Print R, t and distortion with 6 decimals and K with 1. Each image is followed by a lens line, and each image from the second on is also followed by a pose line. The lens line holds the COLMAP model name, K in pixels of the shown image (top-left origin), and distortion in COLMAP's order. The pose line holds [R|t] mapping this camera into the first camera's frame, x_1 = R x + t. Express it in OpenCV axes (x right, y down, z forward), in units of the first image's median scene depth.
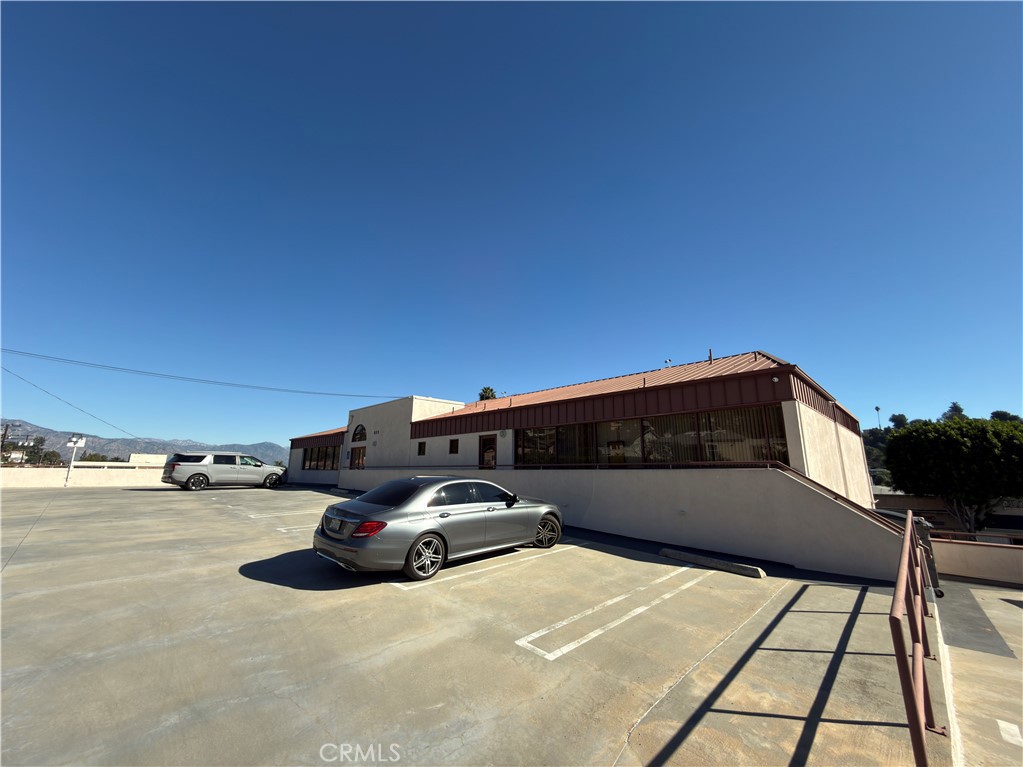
lens RADIAL K [[410.5, 0, 509.6], [0, 410.5, 381.6], [0, 0, 1]] dist [-0.000807, 0.000203]
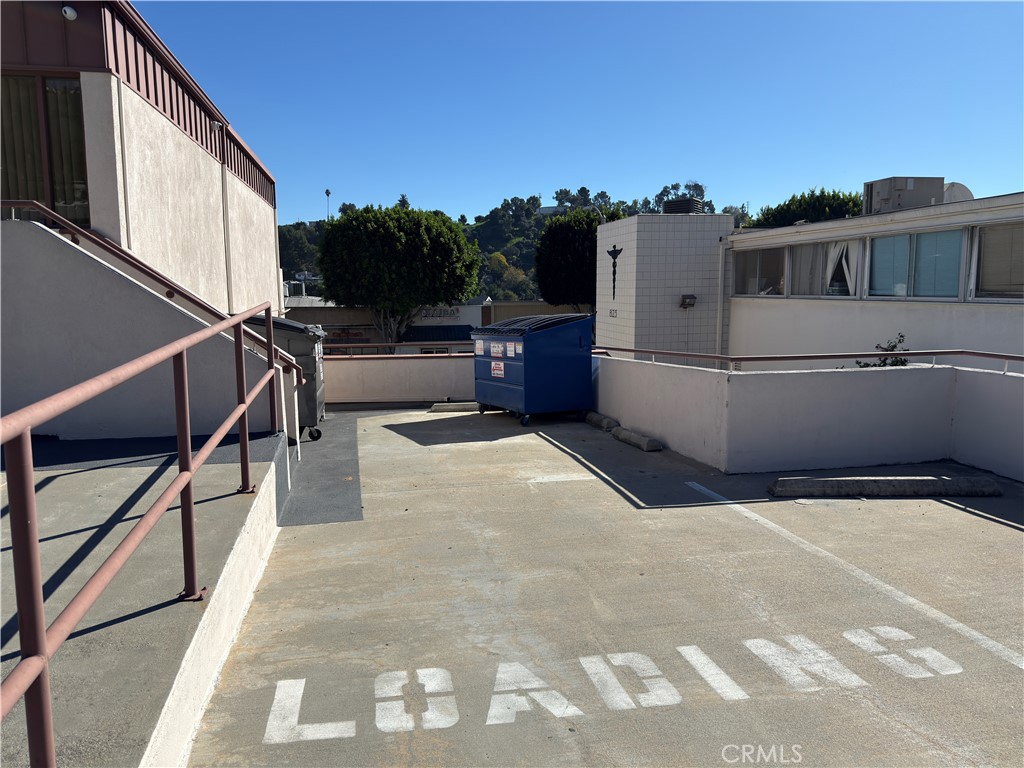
lens RADIAL K [[717.1, 0, 508.7], [0, 717.1, 384.6], [0, 0, 1]] dist [0.020427, -0.033387]
pose [[0.563616, -0.118426, 0.817503, 0.124194], [-0.175511, 0.949904, 0.258609, 0.039489], [-0.807176, -0.289237, 0.514596, 0.079693]]
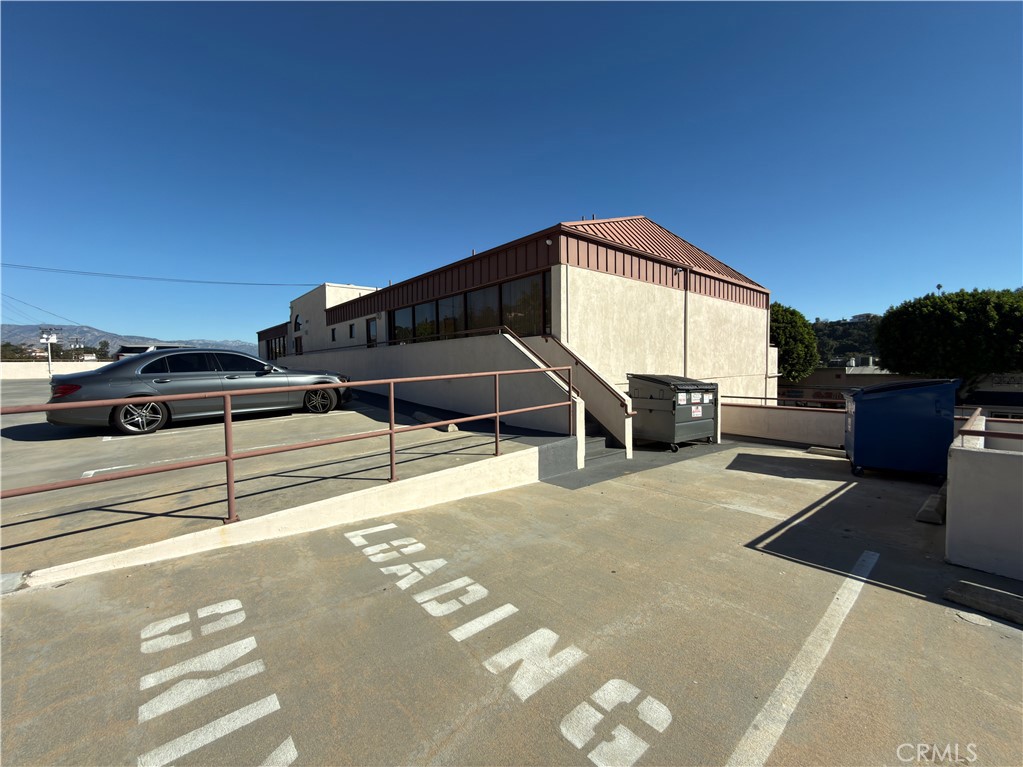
lens RADIAL K [[410.5, 0, 513.6], [0, 410.5, 384.1], [0, 0, 1]] dist [-0.000807, 0.000203]
pose [[0.996849, -0.017415, -0.077389, 0.294616], [0.037137, 0.964540, 0.261310, 0.027521], [0.070094, -0.263361, 0.962147, 0.002113]]
